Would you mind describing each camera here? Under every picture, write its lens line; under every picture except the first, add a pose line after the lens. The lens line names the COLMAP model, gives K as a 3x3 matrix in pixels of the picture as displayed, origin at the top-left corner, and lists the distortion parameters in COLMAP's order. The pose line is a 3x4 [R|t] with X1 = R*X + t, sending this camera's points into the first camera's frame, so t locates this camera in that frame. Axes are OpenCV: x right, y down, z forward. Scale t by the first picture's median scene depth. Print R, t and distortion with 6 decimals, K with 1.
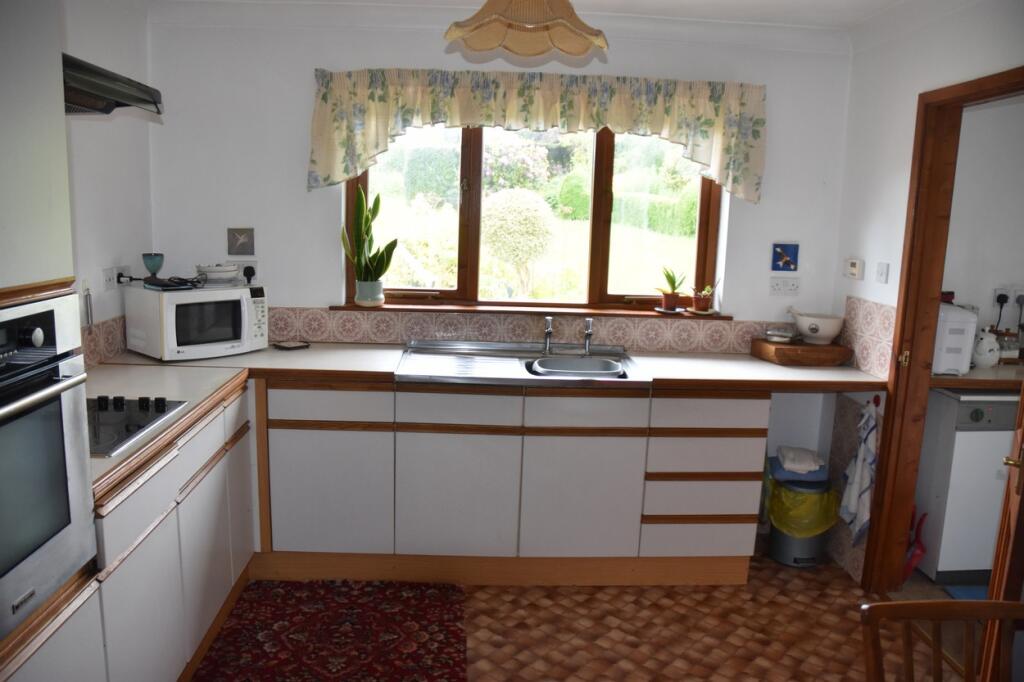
lens RADIAL K [[805.5, 0, 510.5], [0, 805.5, 344.2], [0, 0, 1]] dist [-0.156881, 0.137048]
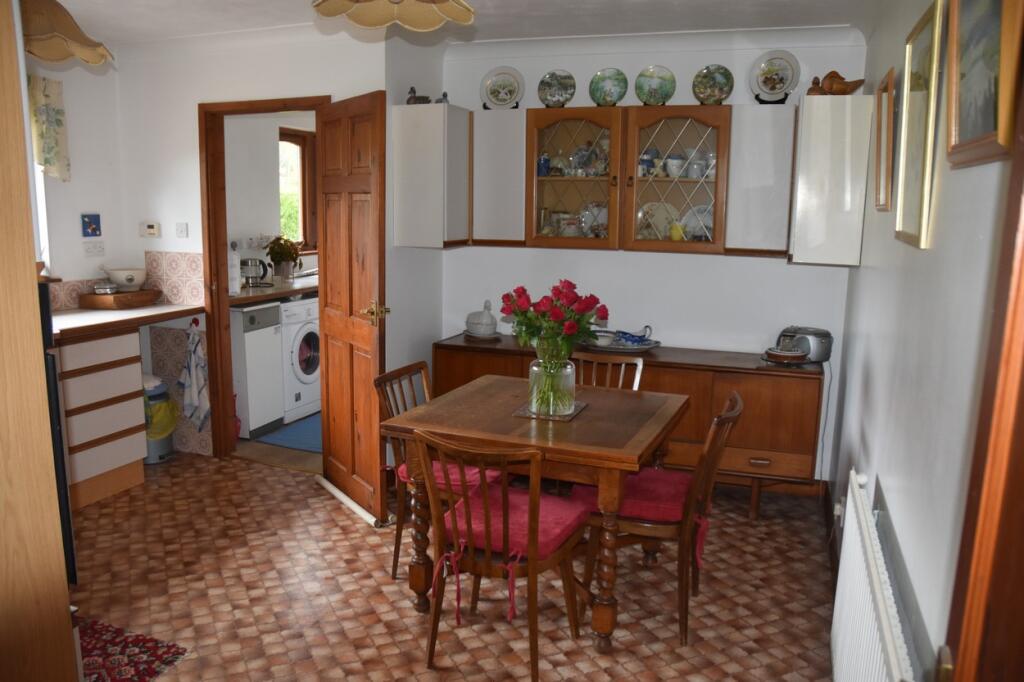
lens RADIAL K [[805.5, 0, 515.1], [0, 805.5, 344.3], [0, 0, 1]] dist [-0.156881, 0.137048]
pose [[0.383713, -0.175805, 0.906563, -0.578959], [0.152903, 0.980256, 0.125377, 0.022142], [-0.910706, 0.090508, 0.403018, -0.071062]]
